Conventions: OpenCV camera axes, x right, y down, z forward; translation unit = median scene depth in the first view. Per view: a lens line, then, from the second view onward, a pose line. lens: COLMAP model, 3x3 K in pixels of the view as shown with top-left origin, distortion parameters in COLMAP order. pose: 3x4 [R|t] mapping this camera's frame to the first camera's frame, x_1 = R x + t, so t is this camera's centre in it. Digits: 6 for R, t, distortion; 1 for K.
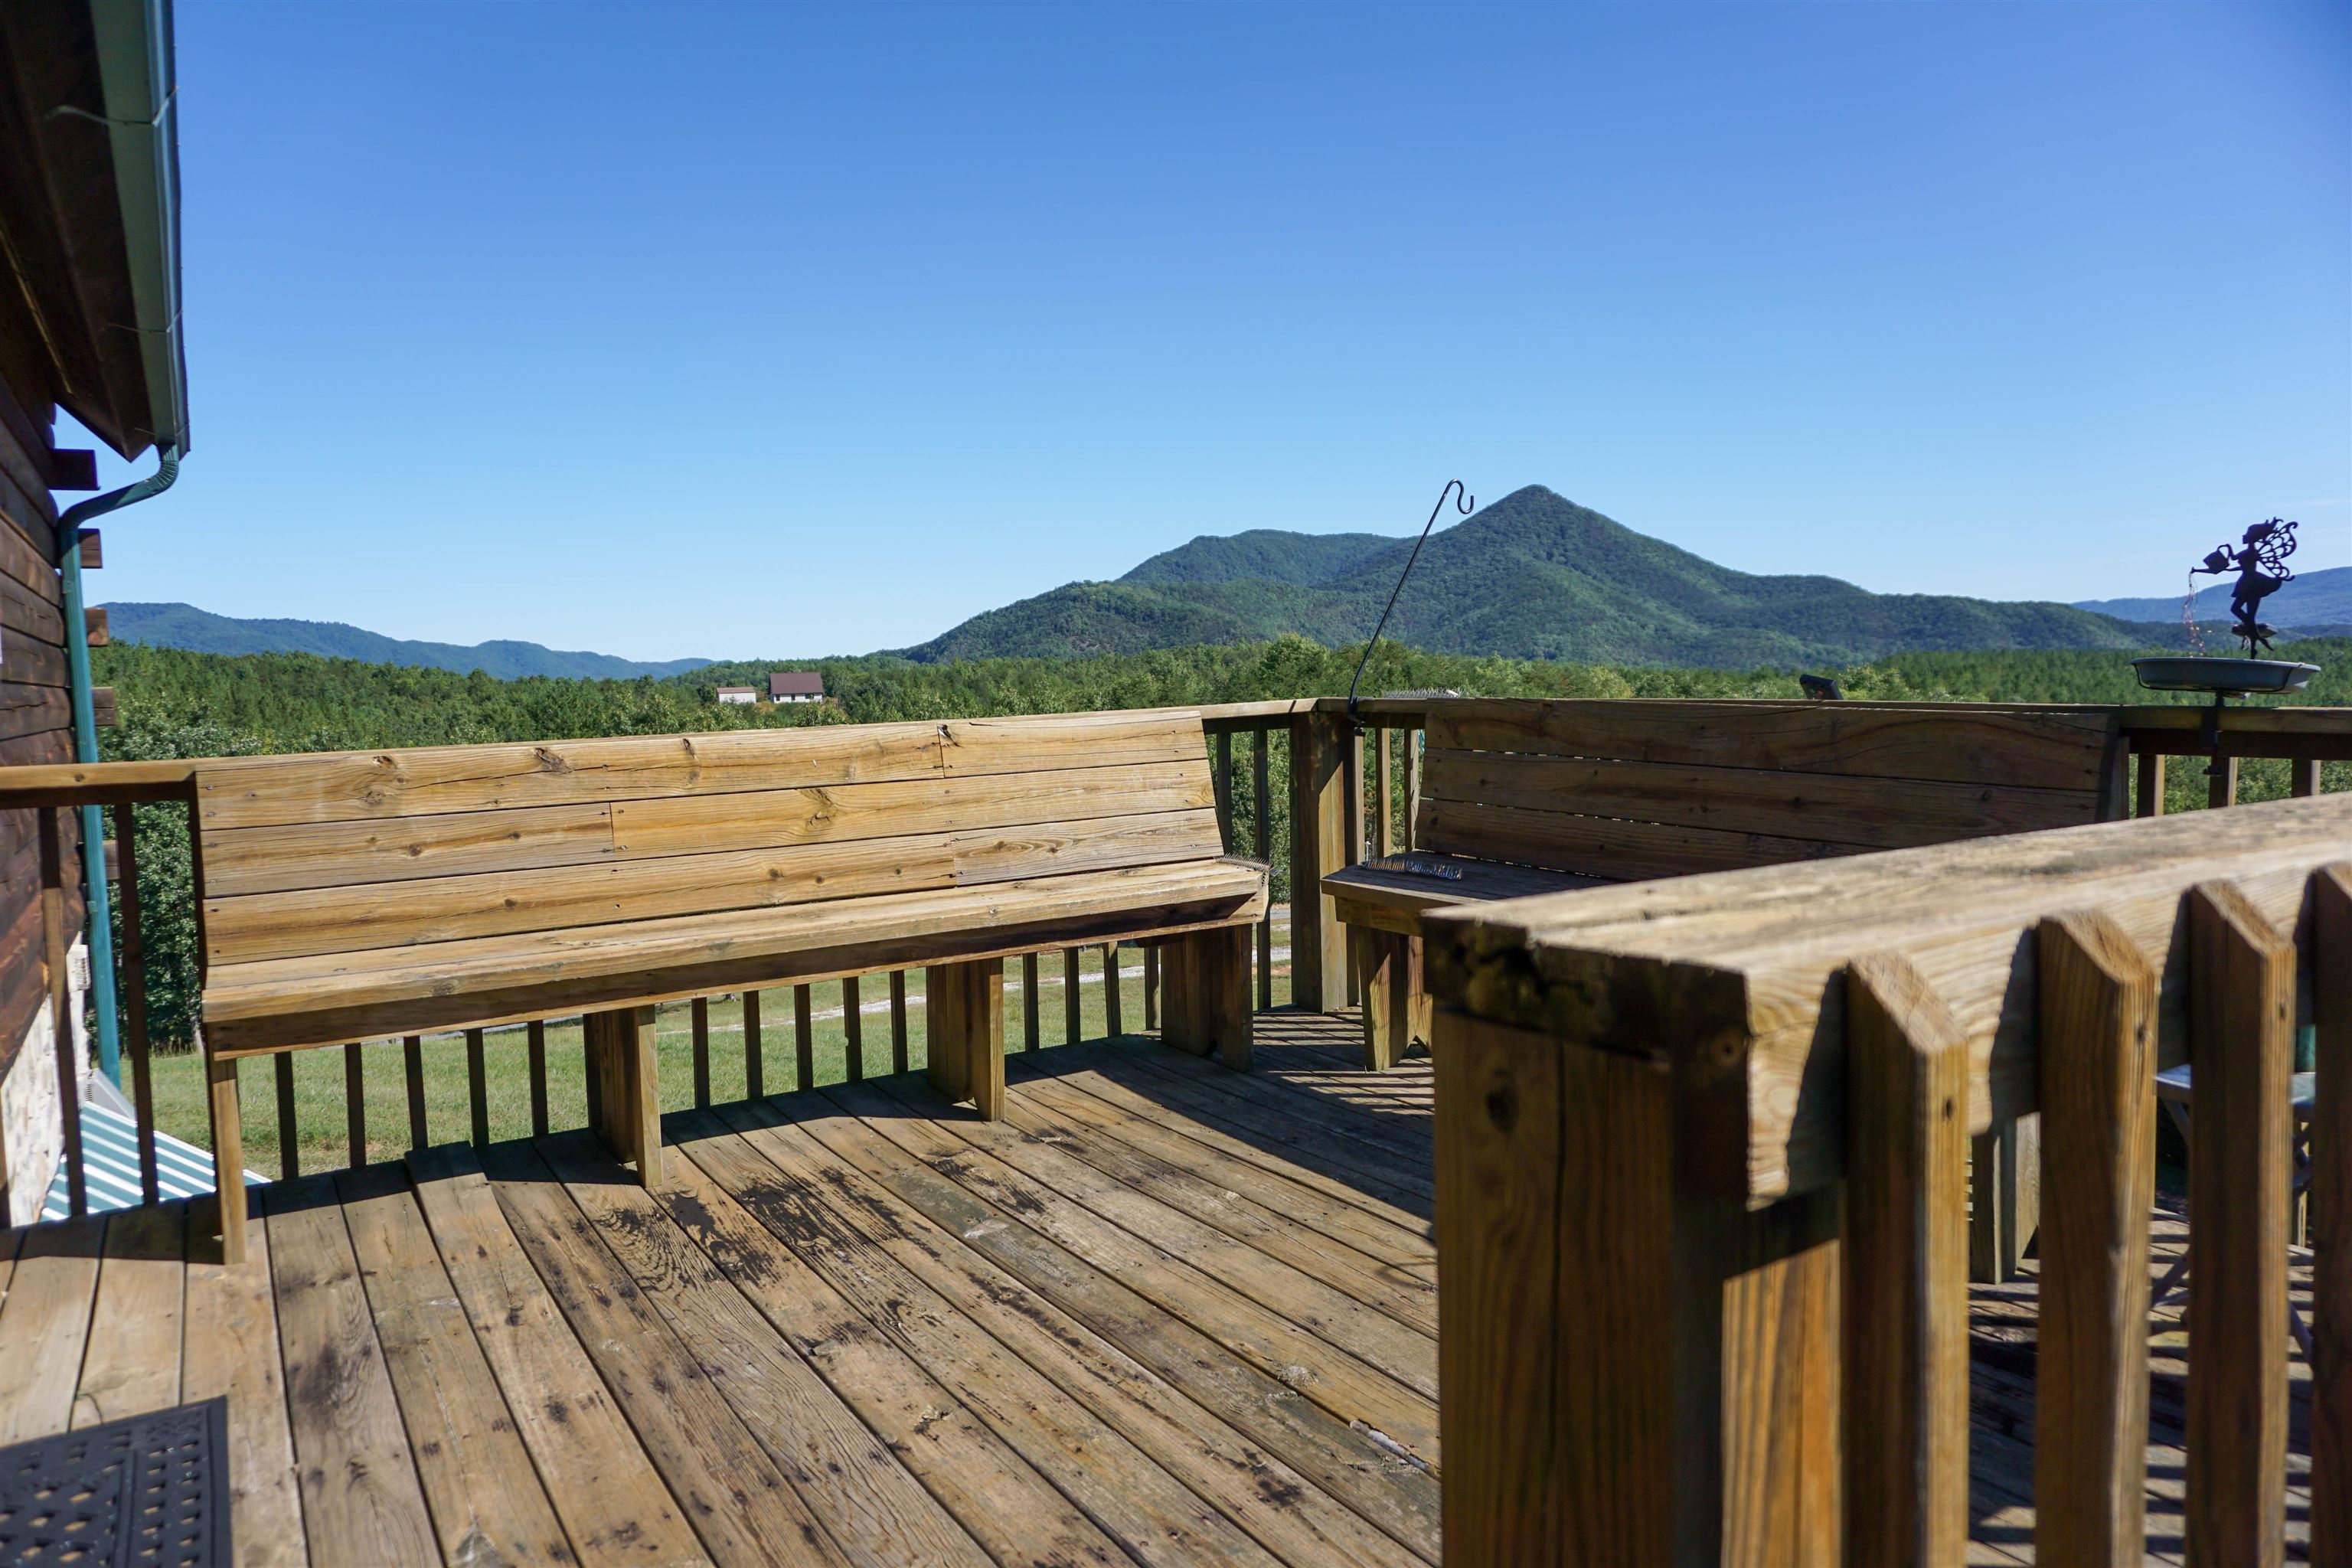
lens RADIAL K [[1581.0, 0, 1176.6], [0, 1581.0, 782.4], [0, 0, 1]] dist [-0.020968, 0.009252]
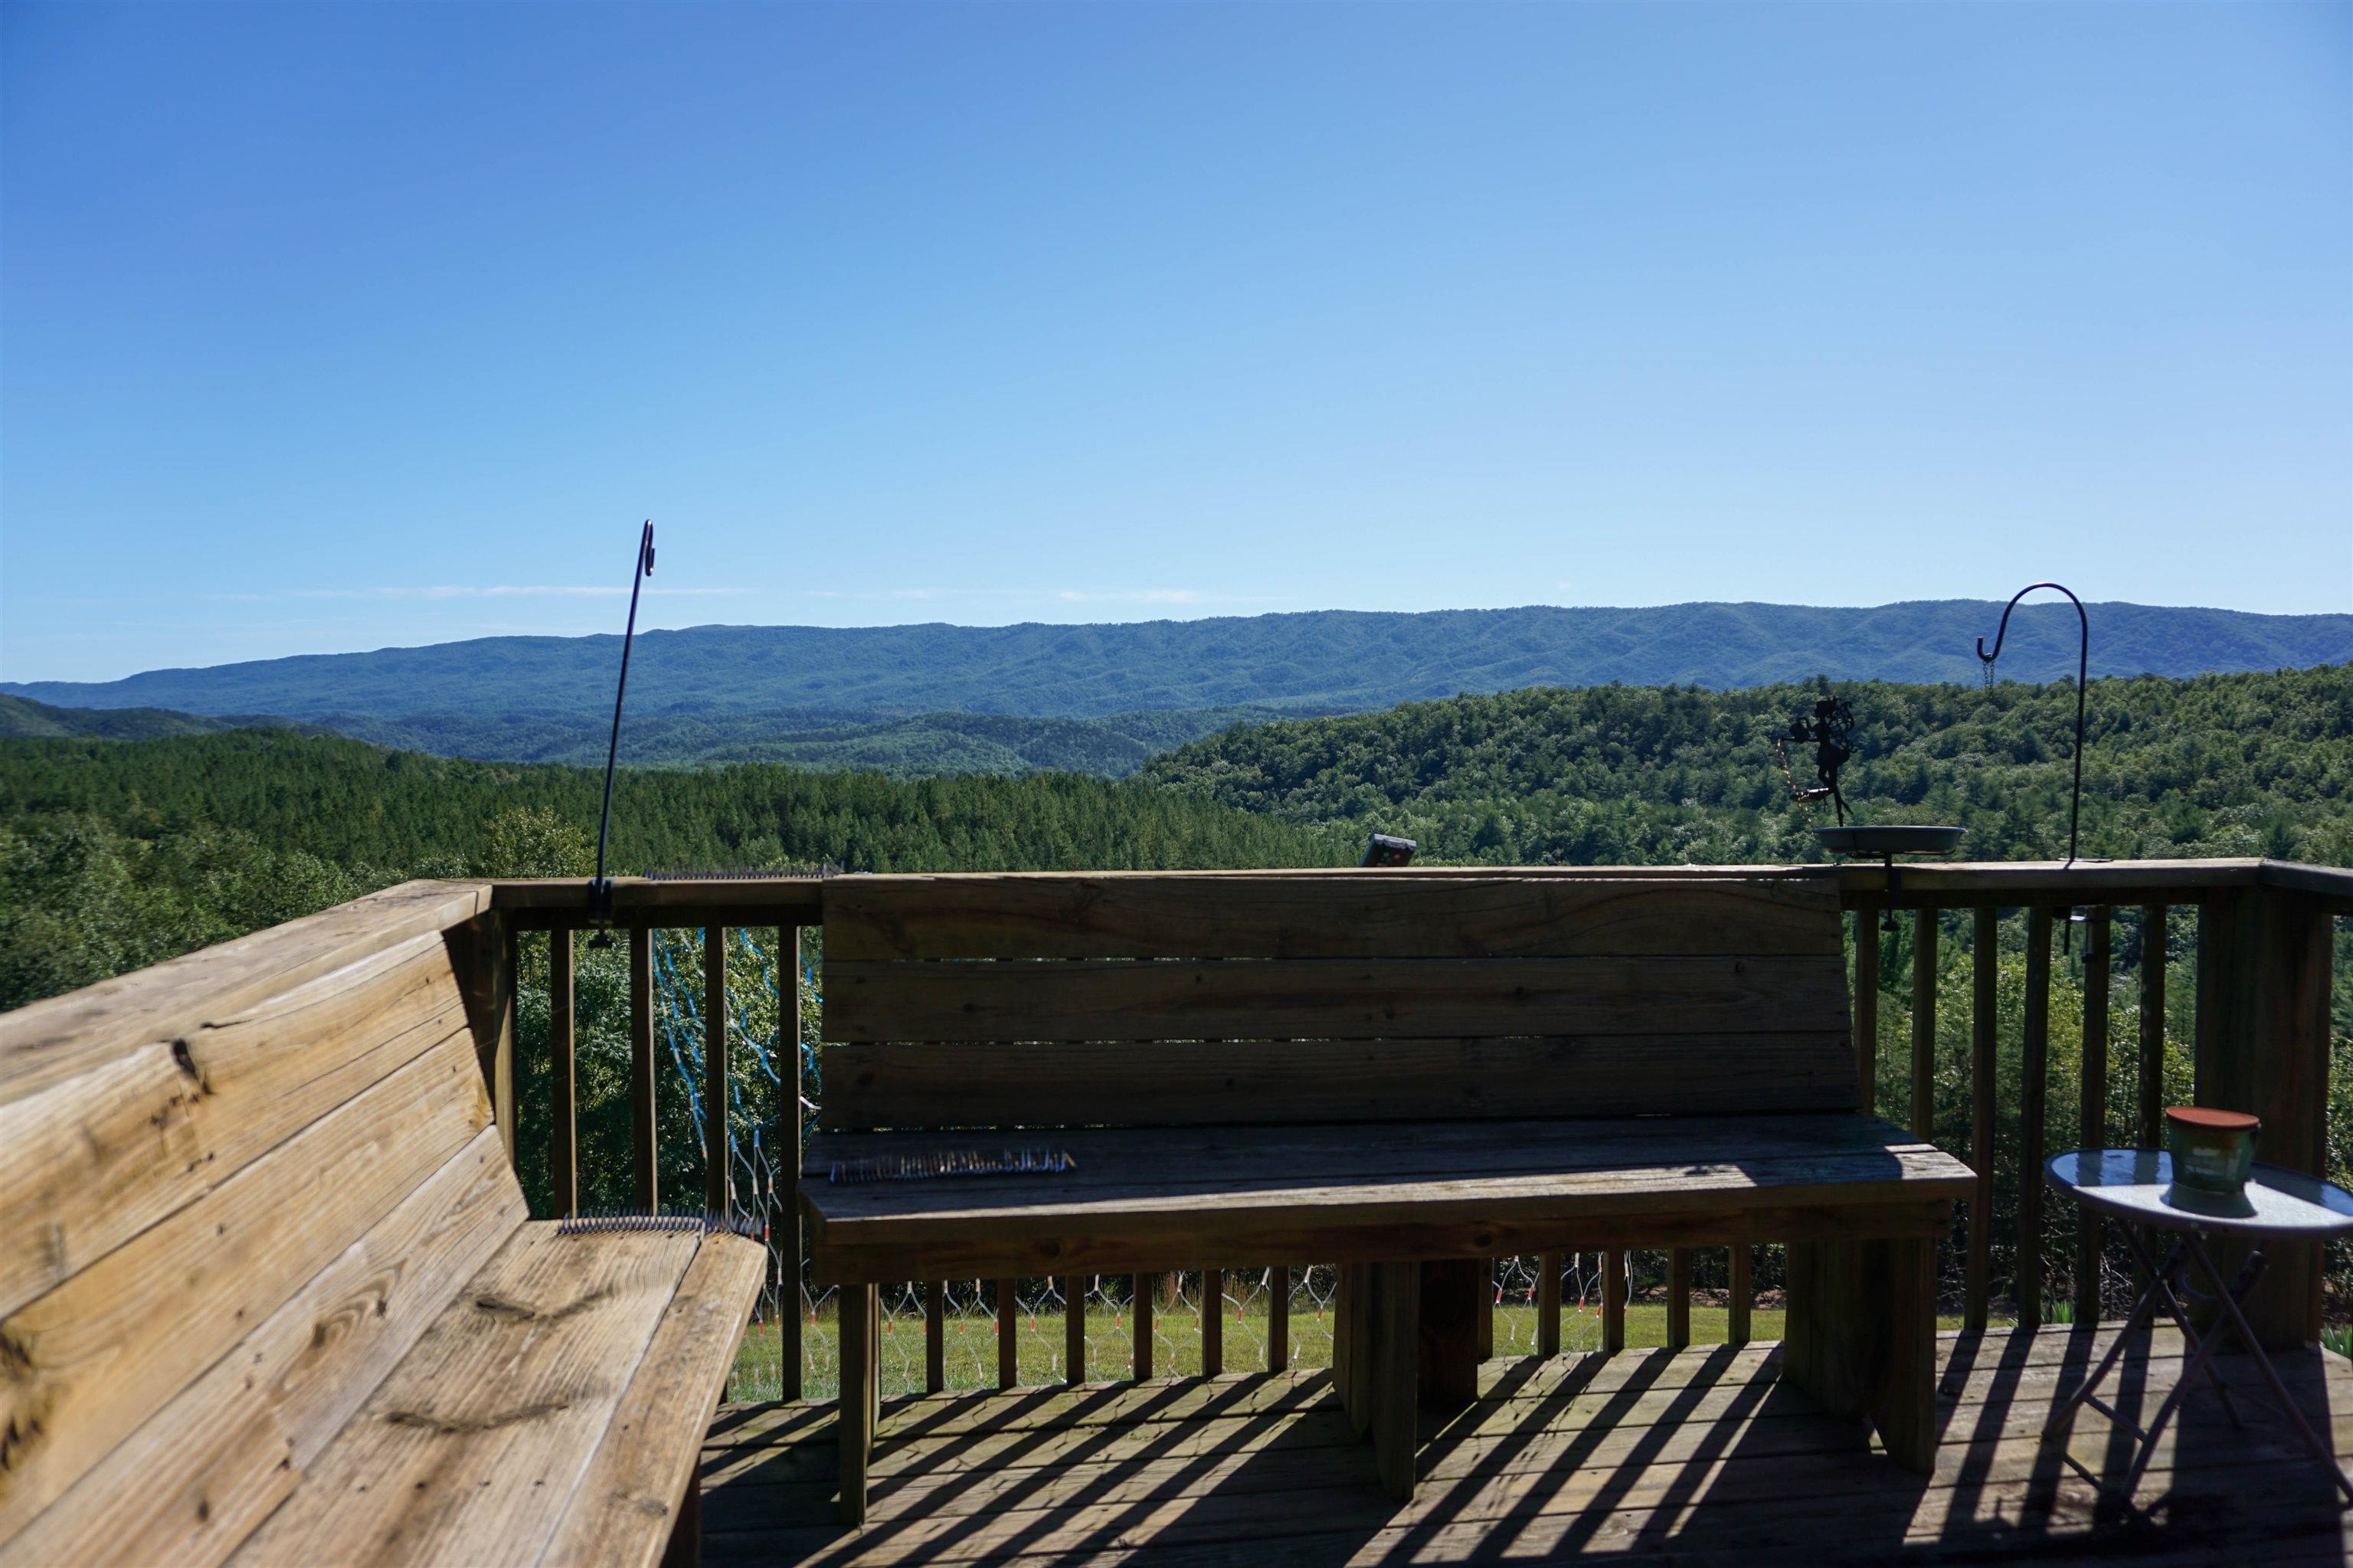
lens RADIAL K [[1650.5, 0, 1179.1], [0, 1650.5, 785.6], [0, 0, 1]] dist [-0.025397, 0.003288]
pose [[0.410592, -0.007063, 0.911792, -0.442146], [0.057116, 0.998205, -0.017988, -0.084733], [-0.910029, 0.059464, 0.410259, 0.728449]]
